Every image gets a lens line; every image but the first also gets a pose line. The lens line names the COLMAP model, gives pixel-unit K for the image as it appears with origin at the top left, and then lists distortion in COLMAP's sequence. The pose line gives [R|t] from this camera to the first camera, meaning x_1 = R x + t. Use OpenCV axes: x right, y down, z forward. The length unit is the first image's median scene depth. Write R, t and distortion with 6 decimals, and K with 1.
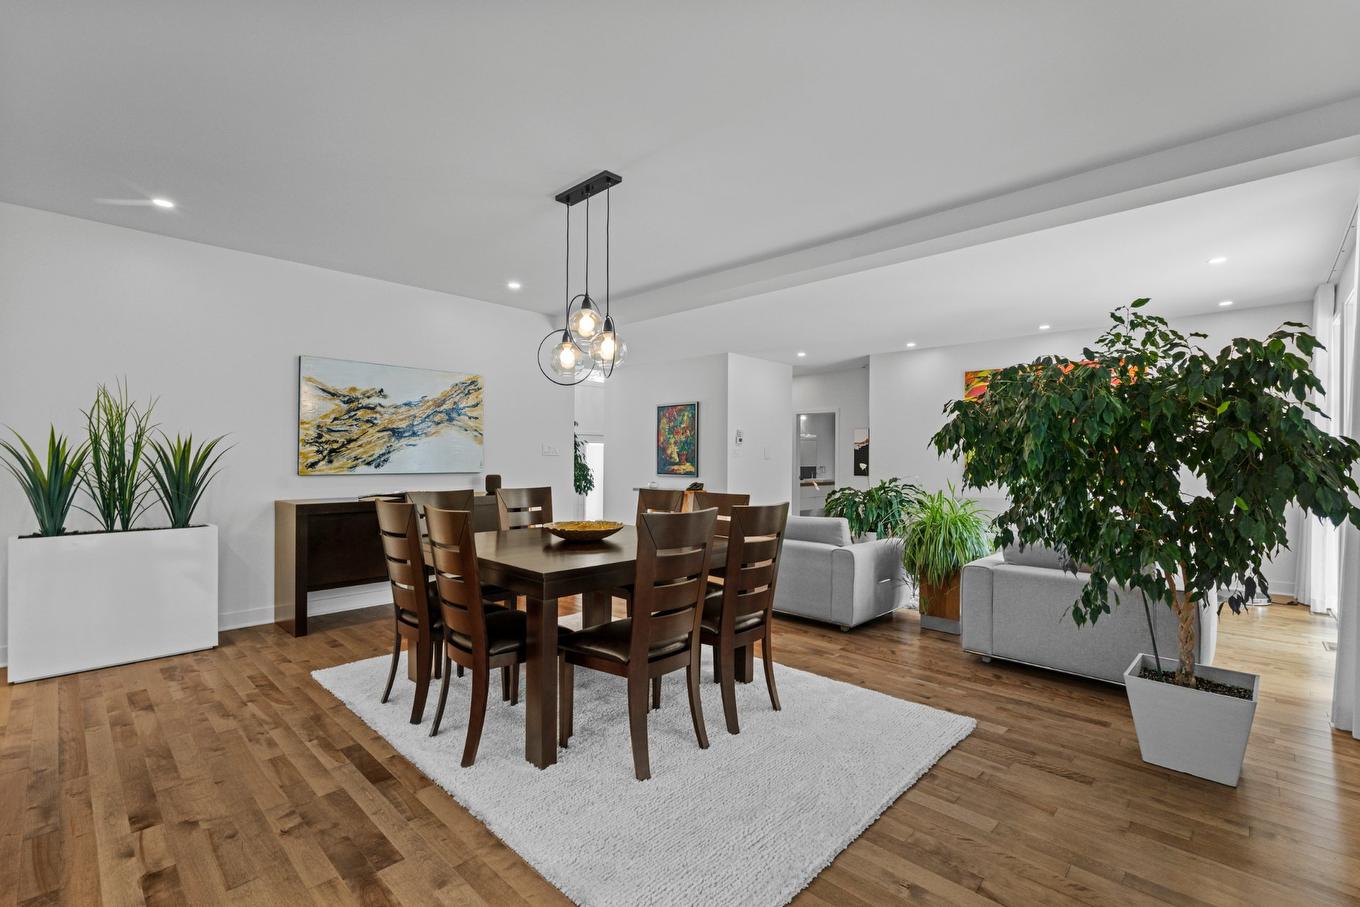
lens RADIAL K [[605.8, 0, 684.6], [0, 605.8, 456.4], [0, 0, 1]] dist [-0.006914, 0.003735]
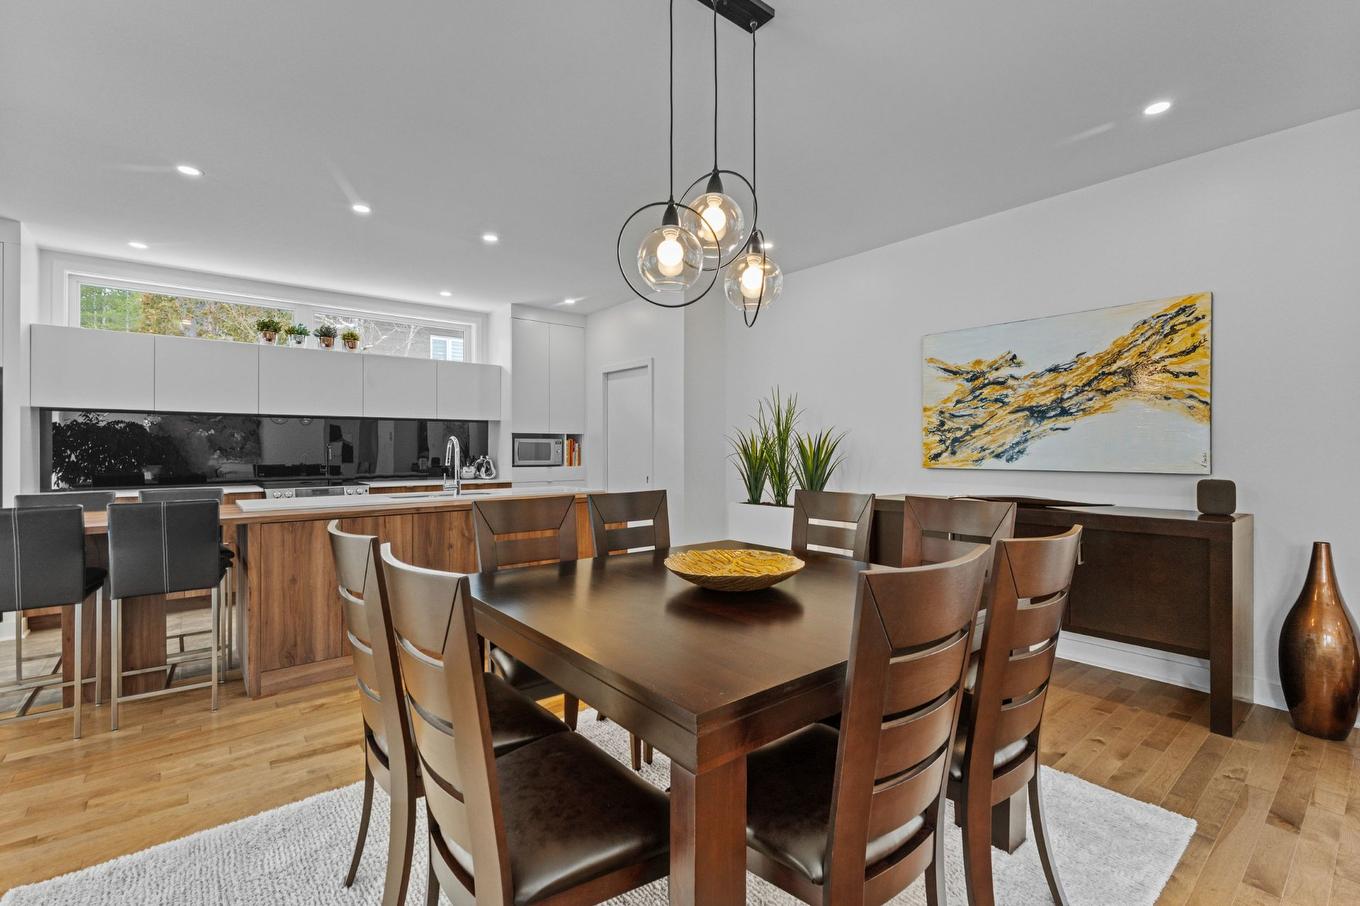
lens RADIAL K [[605.8, 0, 682.7], [0, 605.8, 452.7], [0, 0, 1]] dist [-0.006914, 0.003735]
pose [[-0.146025, 0.002816, -0.989277, 0.291083], [0.004470, 0.999988, 0.002187, 0.004419], [0.989271, -0.004103, -0.146036, 0.715779]]
